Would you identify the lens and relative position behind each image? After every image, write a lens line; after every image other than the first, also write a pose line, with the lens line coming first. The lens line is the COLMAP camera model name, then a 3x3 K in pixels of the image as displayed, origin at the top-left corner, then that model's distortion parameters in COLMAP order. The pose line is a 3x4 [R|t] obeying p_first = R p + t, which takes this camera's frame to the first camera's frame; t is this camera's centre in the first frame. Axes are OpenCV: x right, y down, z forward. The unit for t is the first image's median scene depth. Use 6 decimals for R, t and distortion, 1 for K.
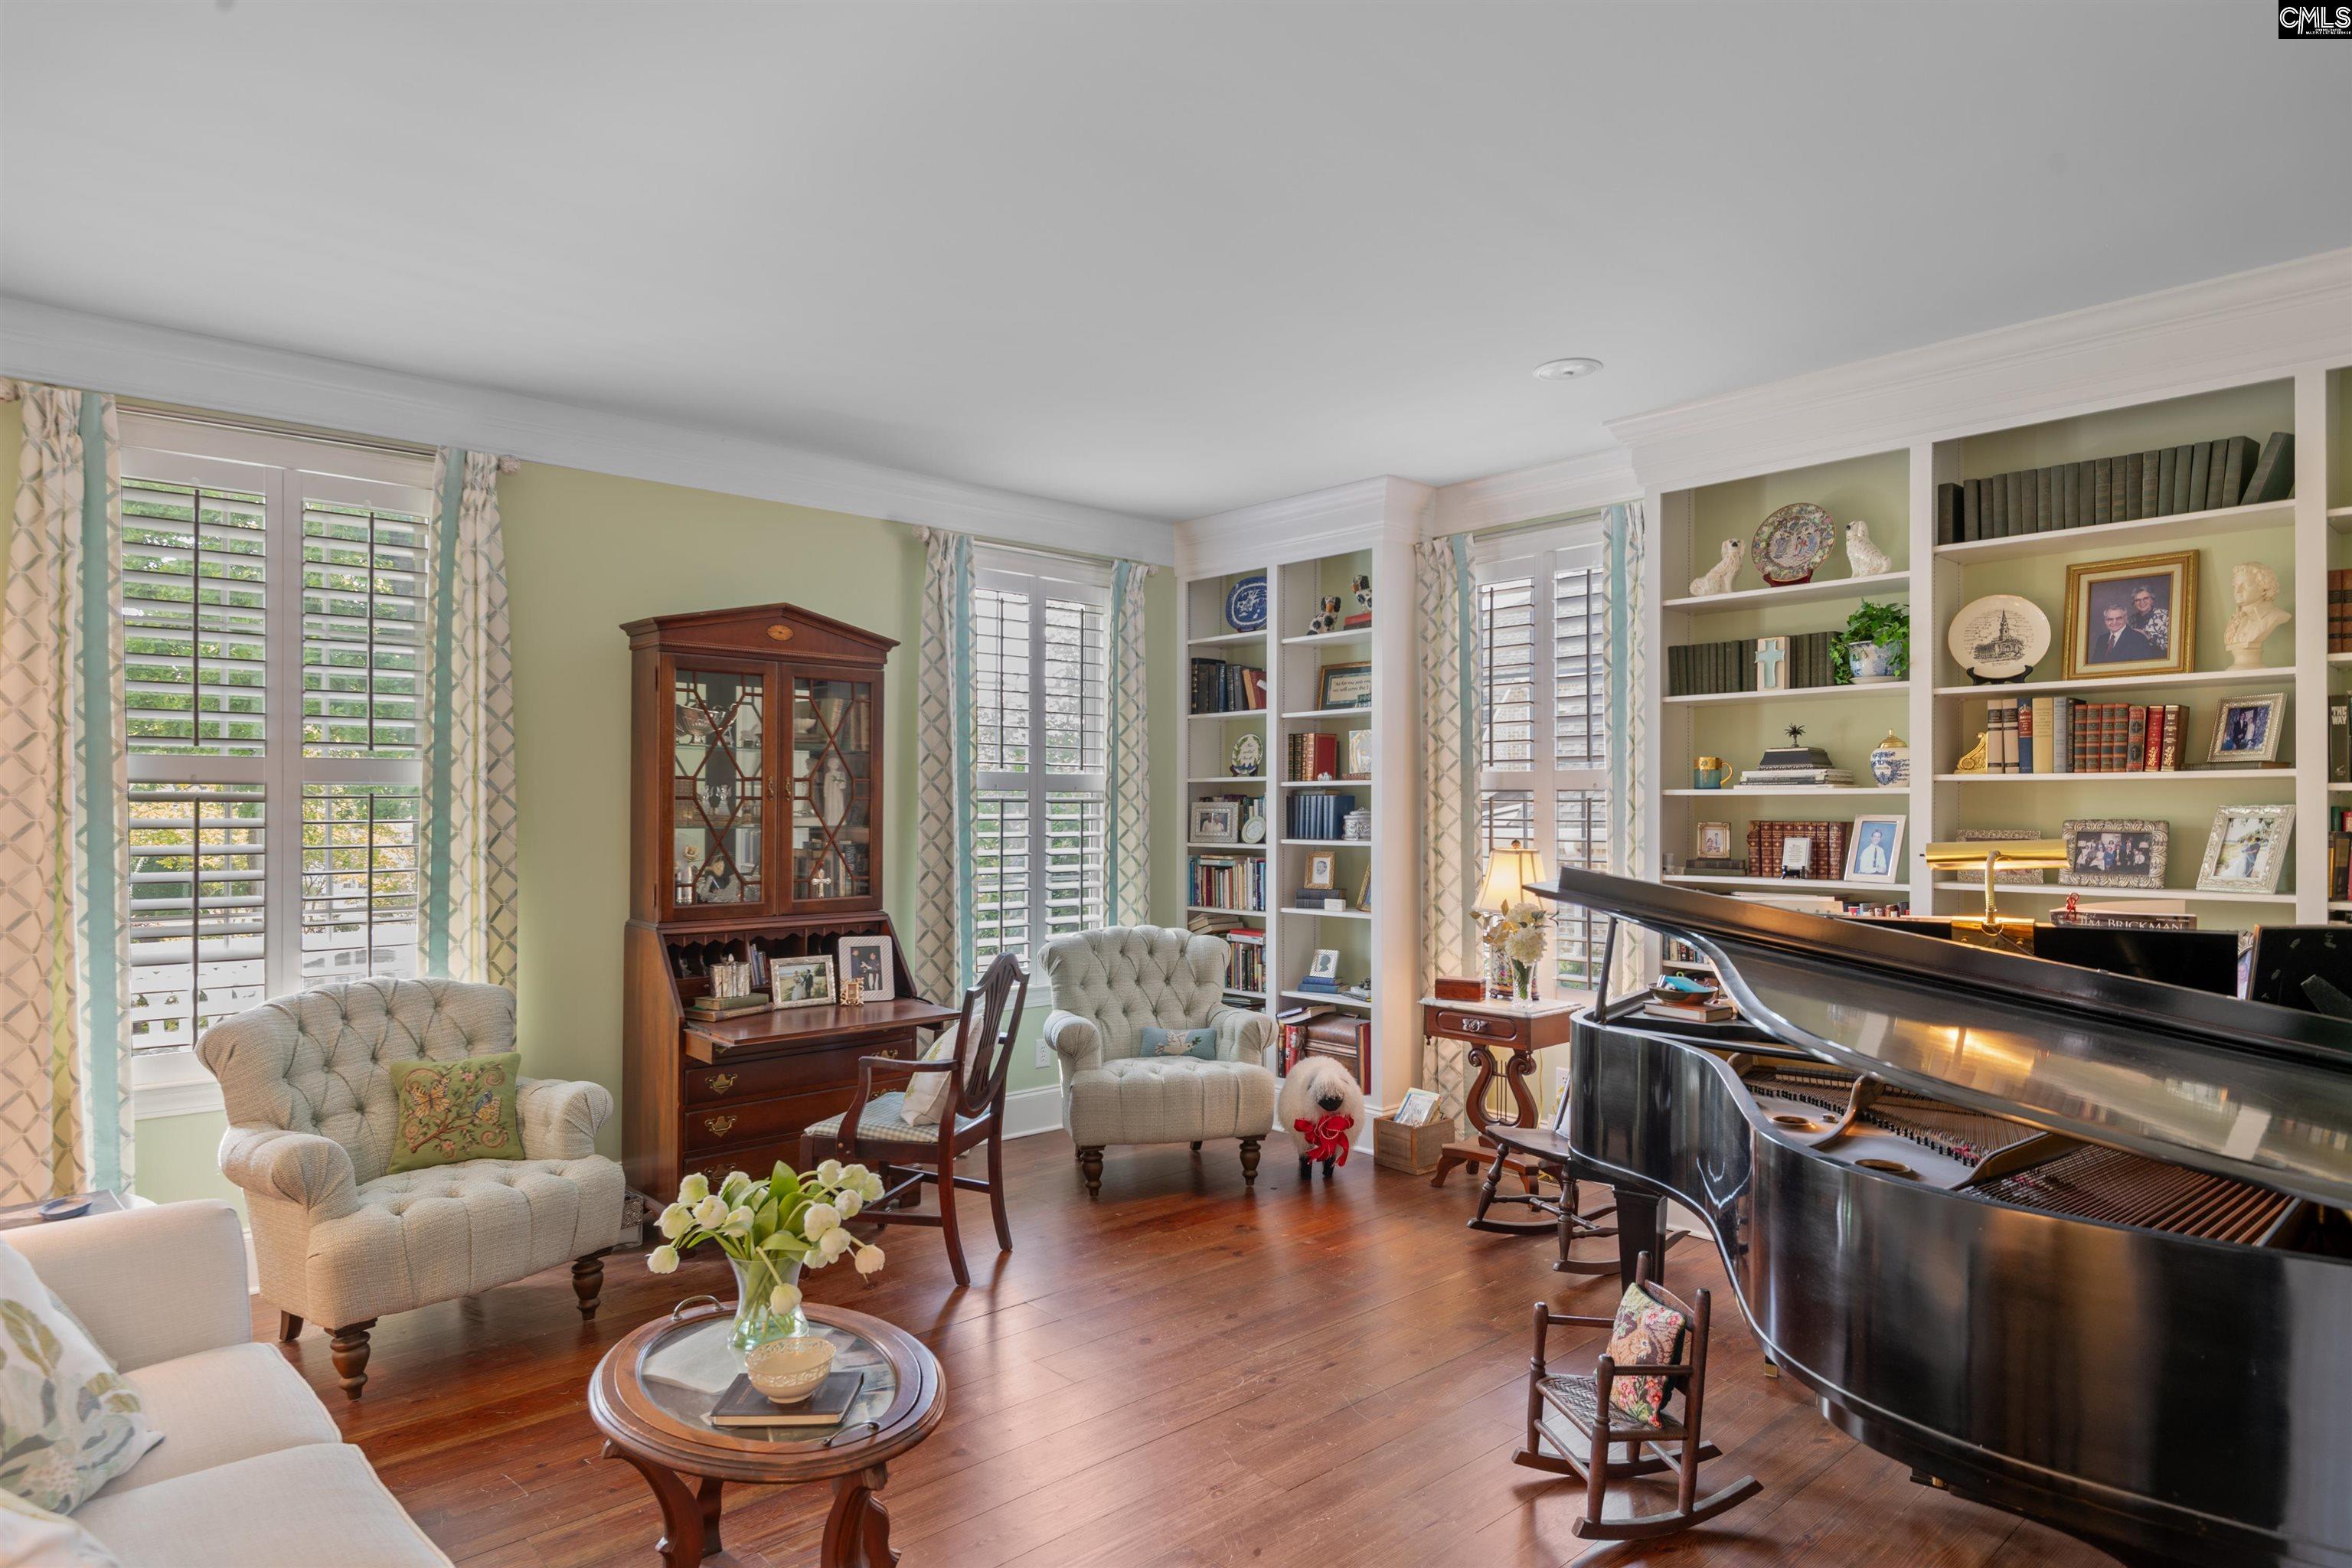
lens RADIAL K [[1372.2, 0, 1174.4], [0, 1372.2, 797.9], [0, 0, 1]] dist [-0.002956, -0.006745]
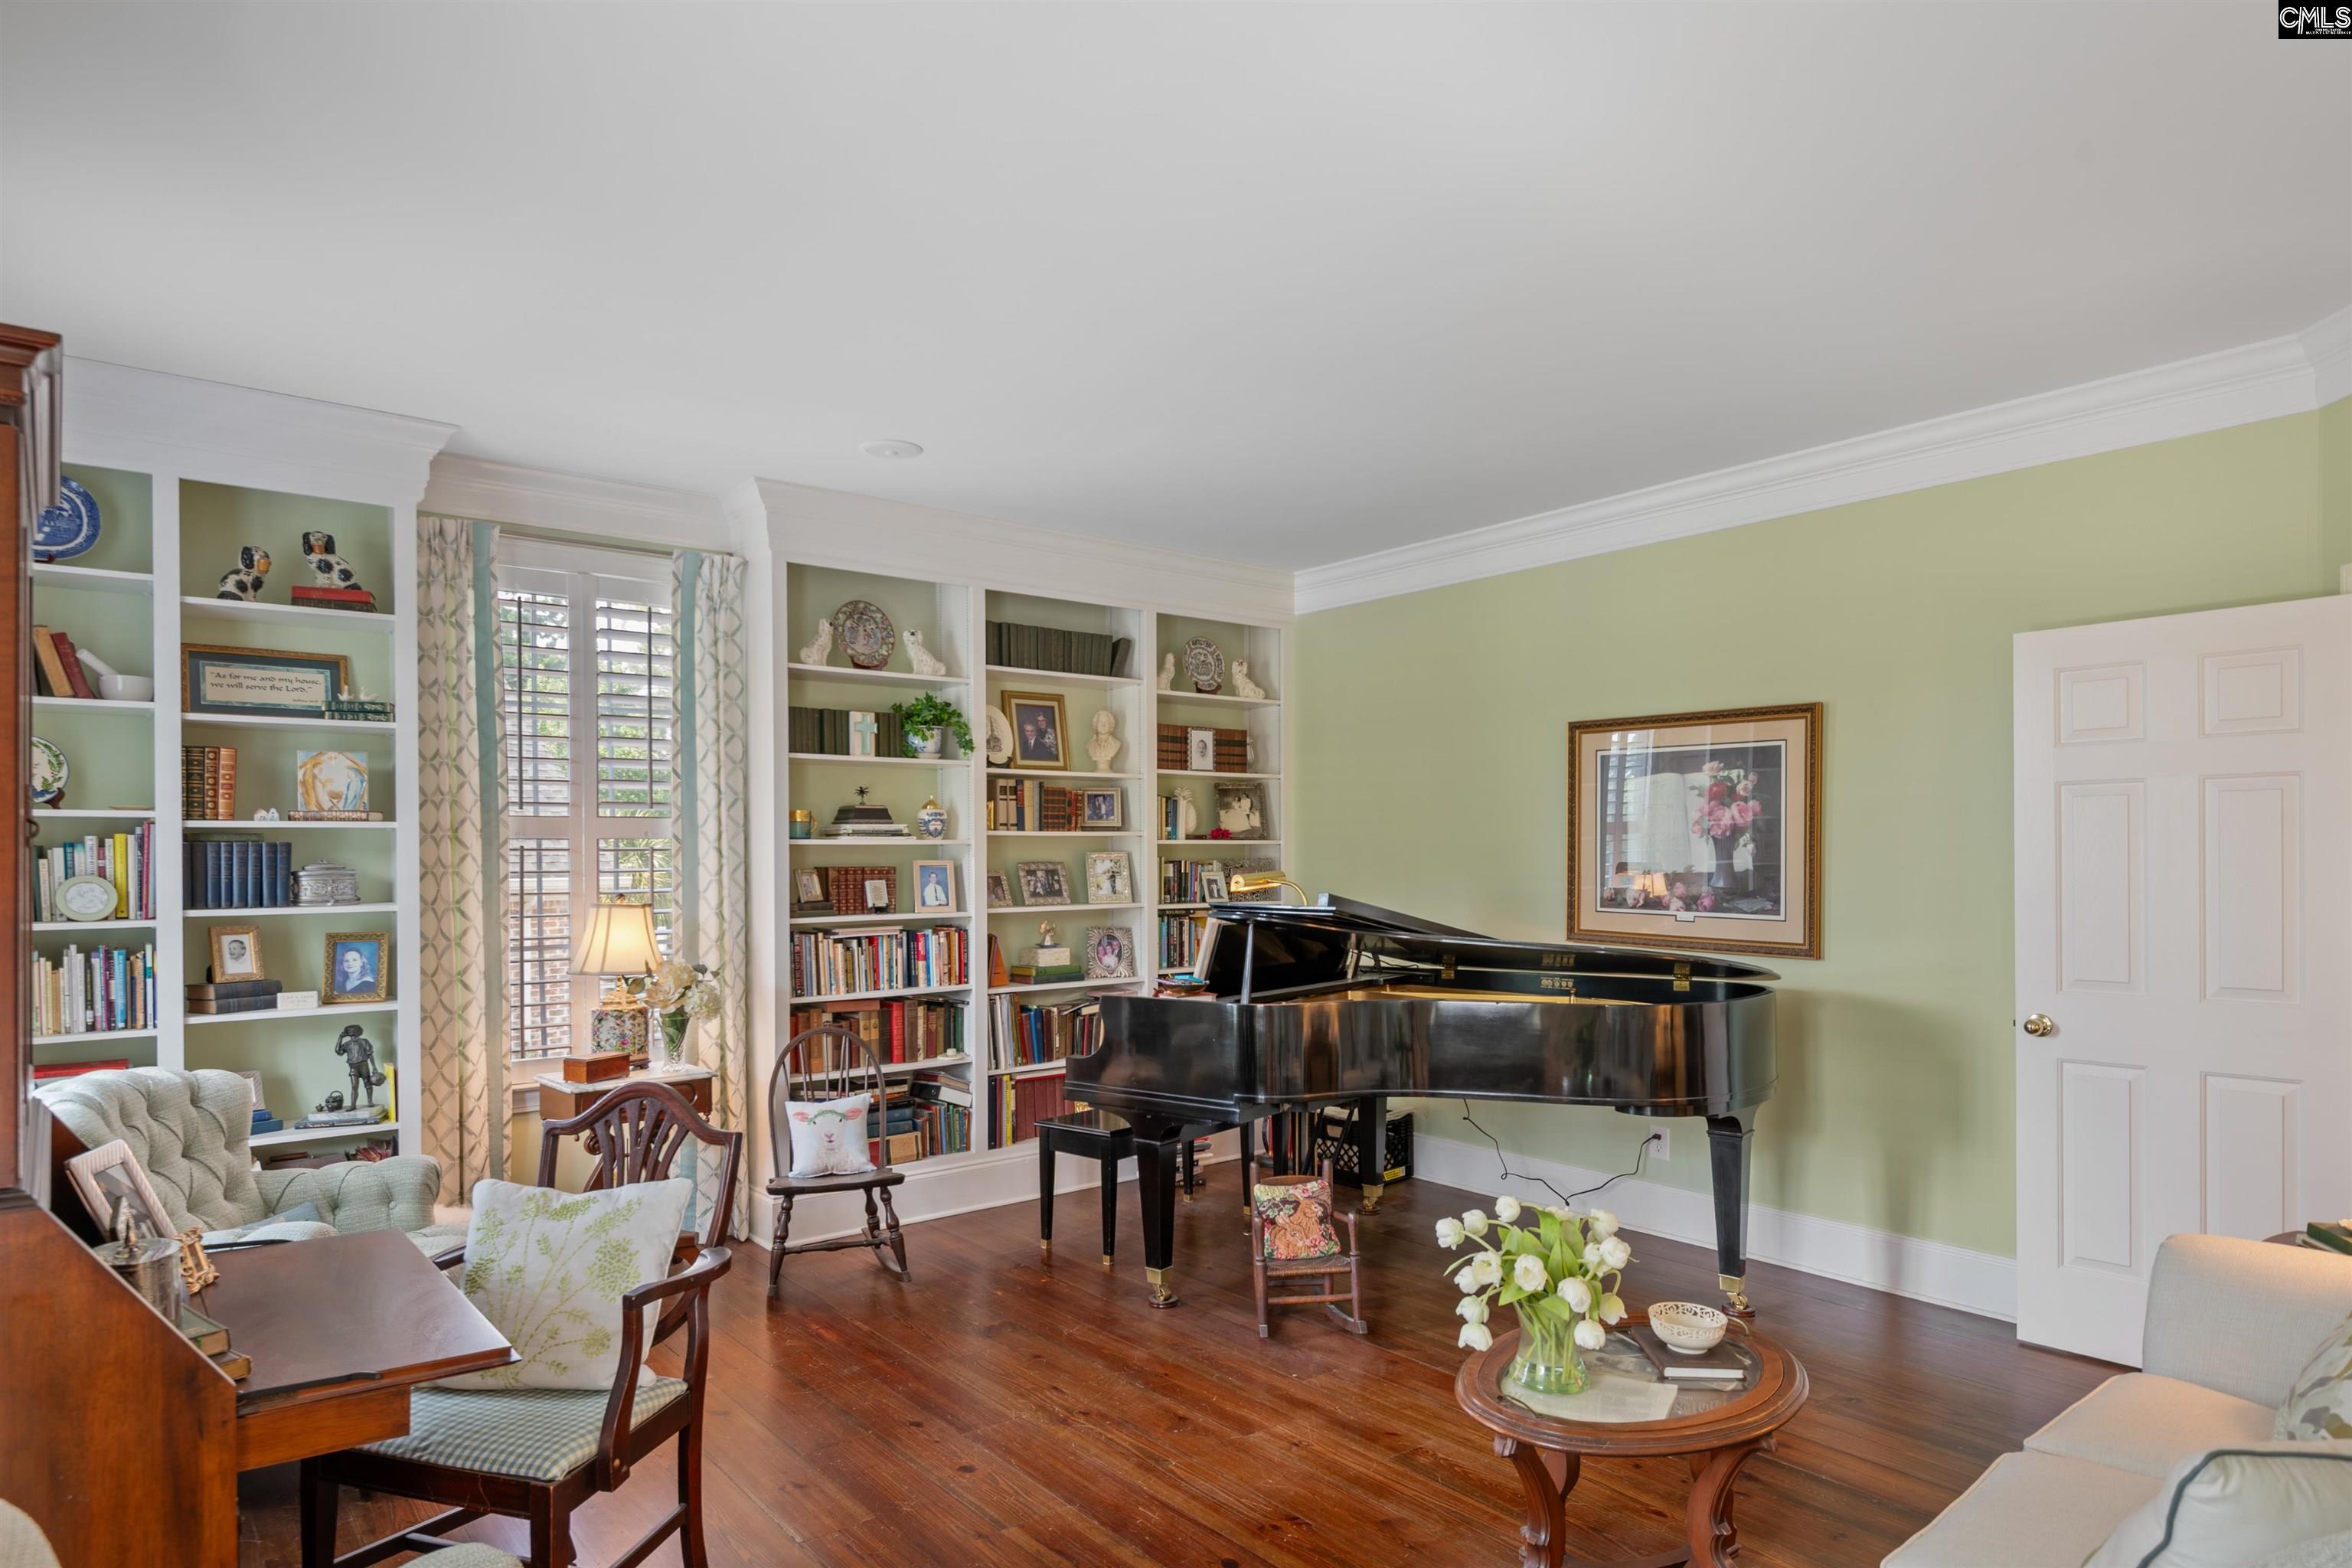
lens RADIAL K [[1372.2, 0, 1169.2], [0, 1372.2, 852.9], [0, 0, 1]] dist [-0.002956, -0.006745]
pose [[0.017972, -0.001072, 0.999838, -0.746093], [-0.001649, 0.999998, 0.001102, 0.002952], [-0.999837, -0.001669, 0.017970, 0.720587]]
